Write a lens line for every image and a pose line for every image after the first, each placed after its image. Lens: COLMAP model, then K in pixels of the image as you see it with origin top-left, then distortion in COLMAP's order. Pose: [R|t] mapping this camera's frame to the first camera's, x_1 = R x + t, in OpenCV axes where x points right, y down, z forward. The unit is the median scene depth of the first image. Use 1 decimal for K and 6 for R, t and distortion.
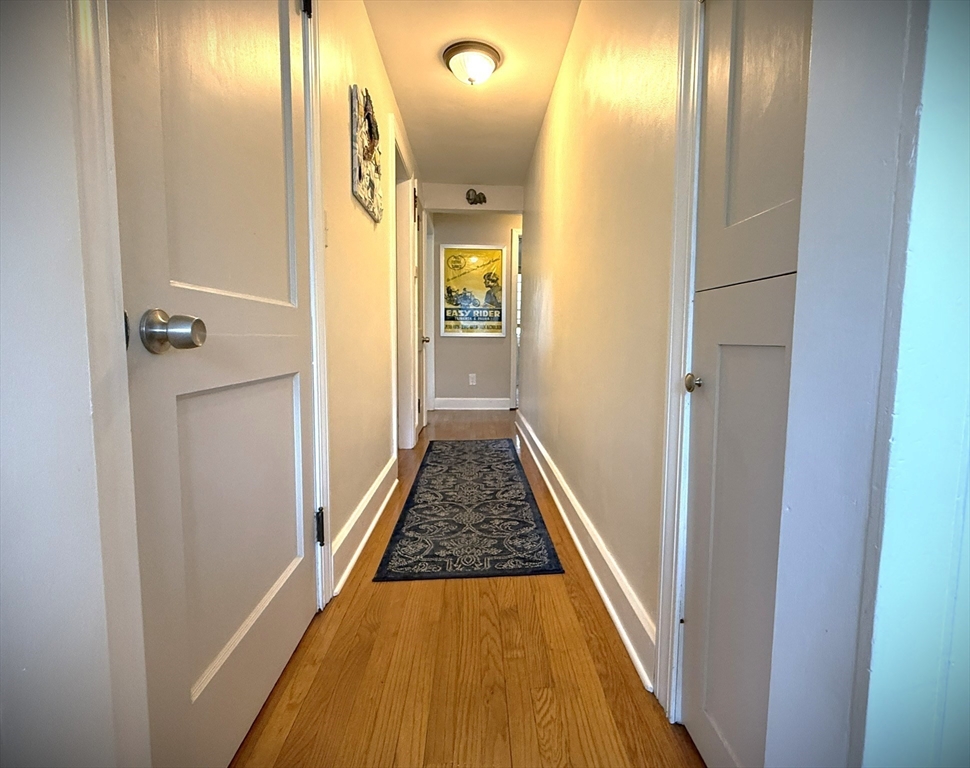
lens RADIAL K [[490.1, 0, 485.0], [0, 490.1, 384.0], [0, 0, 1]] dist [-0.000135, -0.000005]
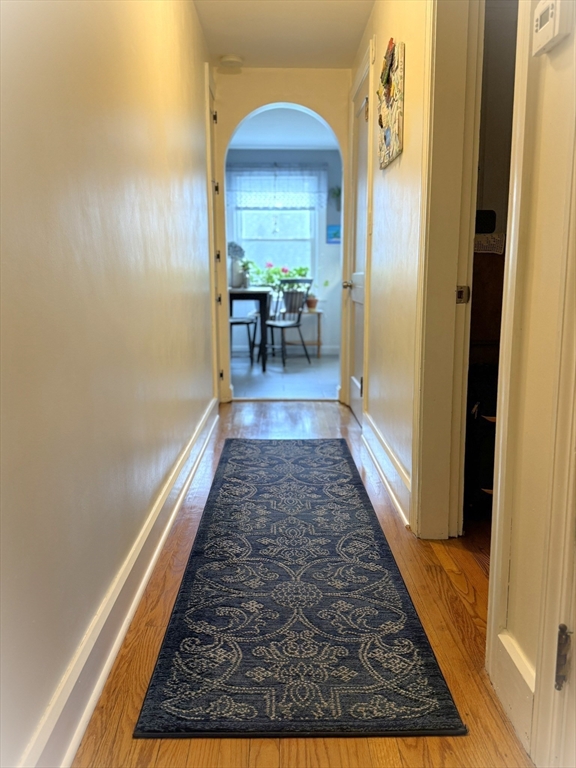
lens RADIAL K [[647.2, 0, 288.0], [0, 647.2, 384.0], [0, 0, 1]] dist [0.000316, 0.000226]
pose [[-0.999913, 0.007903, 0.010593, -0.042073], [0.010328, 0.967368, 0.253167, -0.218475], [-0.008247, 0.253254, -0.967365, 2.042838]]
